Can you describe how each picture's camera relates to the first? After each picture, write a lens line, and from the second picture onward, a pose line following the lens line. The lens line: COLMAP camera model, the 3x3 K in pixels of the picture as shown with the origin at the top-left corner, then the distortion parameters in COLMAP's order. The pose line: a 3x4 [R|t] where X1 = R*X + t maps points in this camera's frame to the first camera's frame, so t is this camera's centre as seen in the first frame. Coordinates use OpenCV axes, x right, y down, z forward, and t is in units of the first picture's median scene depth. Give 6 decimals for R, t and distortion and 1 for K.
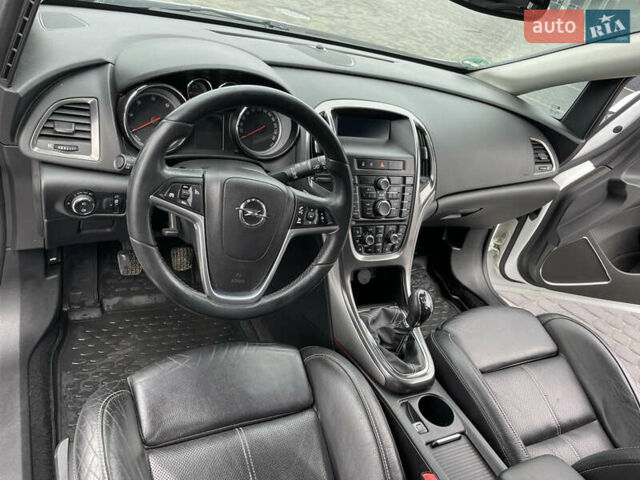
lens RADIAL K [[467.8, 0, 320.0], [0, 467.8, 240.0], [0, 0, 1]] dist [-0.005857, -0.000871]
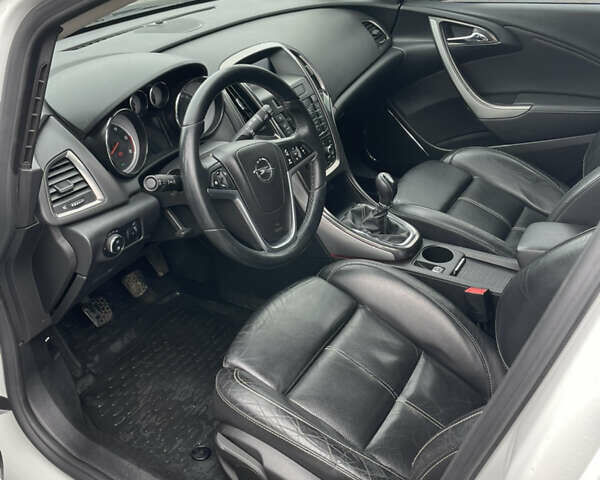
lens RADIAL K [[580.7, 0, 300.0], [0, 580.7, 240.0], [0, 0, 1]] dist [0.013633, 0.004242]
pose [[0.807671, -0.506493, 0.301881, -0.500519], [0.487620, 0.861599, 0.140972, -0.057542], [-0.331501, 0.033344, 0.942865, -0.322384]]
